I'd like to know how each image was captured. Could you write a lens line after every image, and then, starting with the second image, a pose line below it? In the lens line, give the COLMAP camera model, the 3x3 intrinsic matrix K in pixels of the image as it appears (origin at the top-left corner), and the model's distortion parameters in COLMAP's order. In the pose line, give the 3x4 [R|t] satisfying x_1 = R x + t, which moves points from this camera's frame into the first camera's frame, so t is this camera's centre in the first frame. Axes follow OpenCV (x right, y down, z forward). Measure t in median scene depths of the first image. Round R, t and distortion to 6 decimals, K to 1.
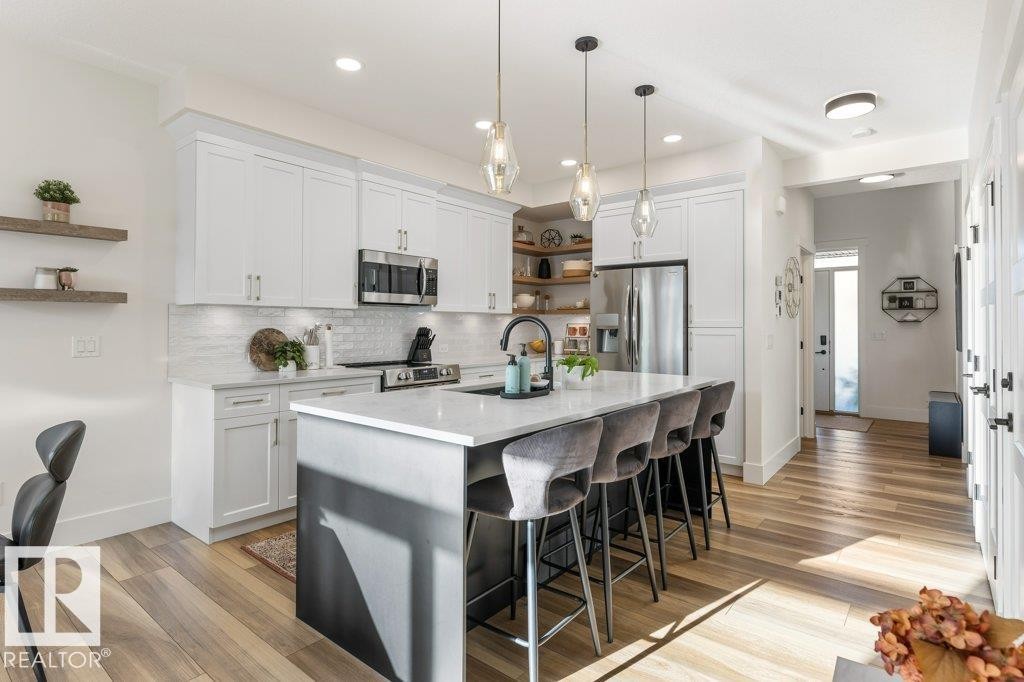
lens RADIAL K [[516.6, 0, 509.0], [0, 516.6, 321.5], [0, 0, 1]] dist [0.000272, 0.000850]
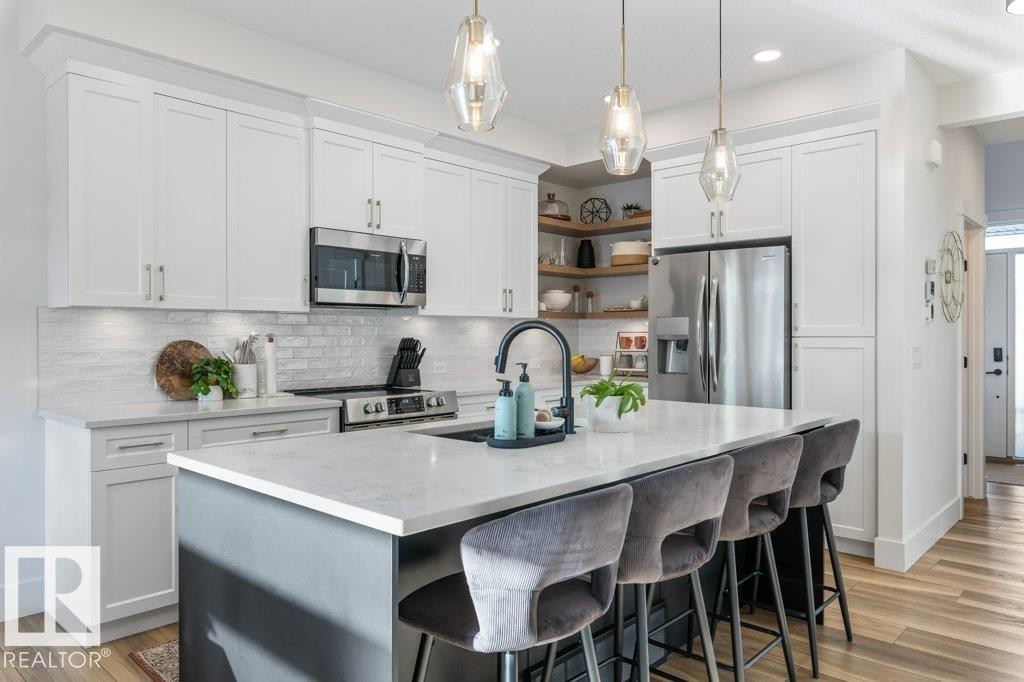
lens RADIAL K [[686.4, 0, 513.3], [0, 686.4, 337.5], [0, 0, 1]] dist [0.006946, -0.012215]
pose [[0.997828, -0.003344, -0.065783, 0.048449], [0.004144, 0.999919, 0.012024, -0.000204], [0.065738, -0.012270, 0.997761, 0.088581]]
